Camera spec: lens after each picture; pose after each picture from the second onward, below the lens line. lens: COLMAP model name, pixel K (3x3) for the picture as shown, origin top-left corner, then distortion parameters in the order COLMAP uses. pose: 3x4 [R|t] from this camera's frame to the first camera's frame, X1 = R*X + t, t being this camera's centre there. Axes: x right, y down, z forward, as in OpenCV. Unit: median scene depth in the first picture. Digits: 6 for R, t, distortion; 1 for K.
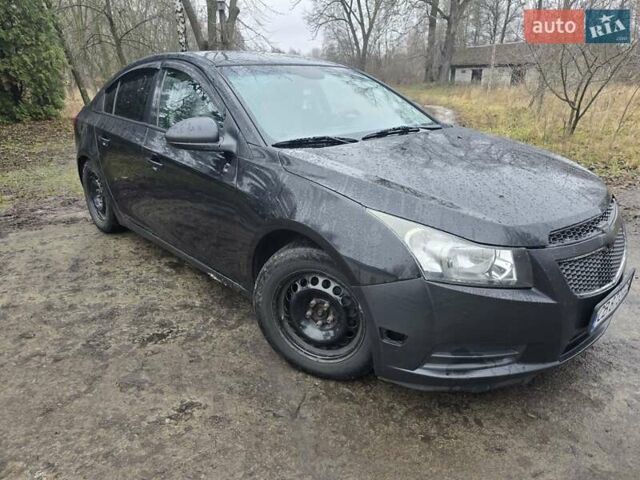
lens RADIAL K [[441.6, 0, 328.7], [0, 441.6, 234.3], [0, 0, 1]] dist [0.060417, -0.059098]
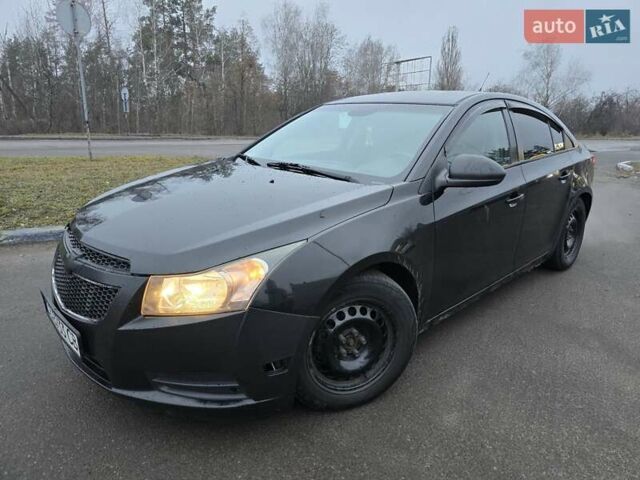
lens RADIAL K [[424.9, 0, 323.0], [0, 424.9, 240.6], [0, 0, 1]] dist [0.068328, -0.051504]
pose [[0.006971, 0.297549, -0.954681, 1.389310], [-0.355544, 0.893058, 0.275747, -0.464049], [0.934634, 0.337509, 0.112017, 1.258322]]
